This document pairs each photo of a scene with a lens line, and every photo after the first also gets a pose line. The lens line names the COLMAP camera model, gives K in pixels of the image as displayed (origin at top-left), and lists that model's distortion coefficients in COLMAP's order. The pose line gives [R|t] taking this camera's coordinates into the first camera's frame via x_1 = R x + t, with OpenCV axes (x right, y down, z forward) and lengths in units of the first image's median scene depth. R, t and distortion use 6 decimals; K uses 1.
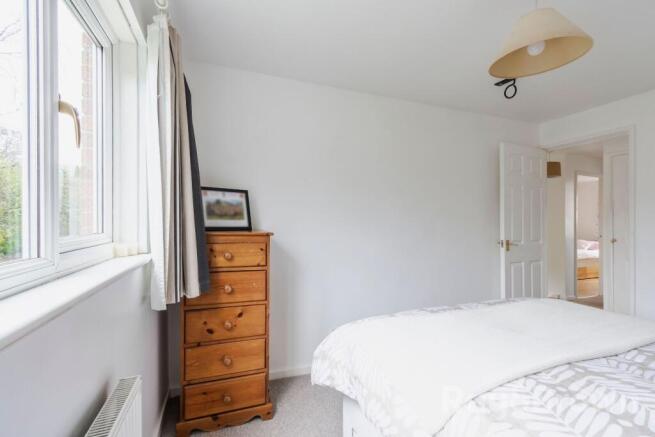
lens RADIAL K [[291.4, 0, 326.0], [0, 291.4, 220.8], [0, 0, 1]] dist [-0.000459, 0.000042]
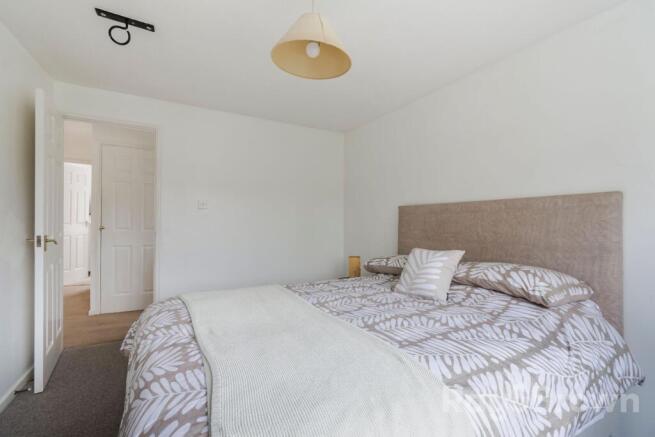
lens RADIAL K [[291.4, 0, 326.0], [0, 291.4, 220.8], [0, 0, 1]] dist [-0.000459, 0.000042]
pose [[-0.085594, -0.023426, 0.996055, -0.164223], [-0.023113, 0.999501, 0.021521, 0.002383], [-0.996062, -0.021179, -0.086093, 0.530636]]
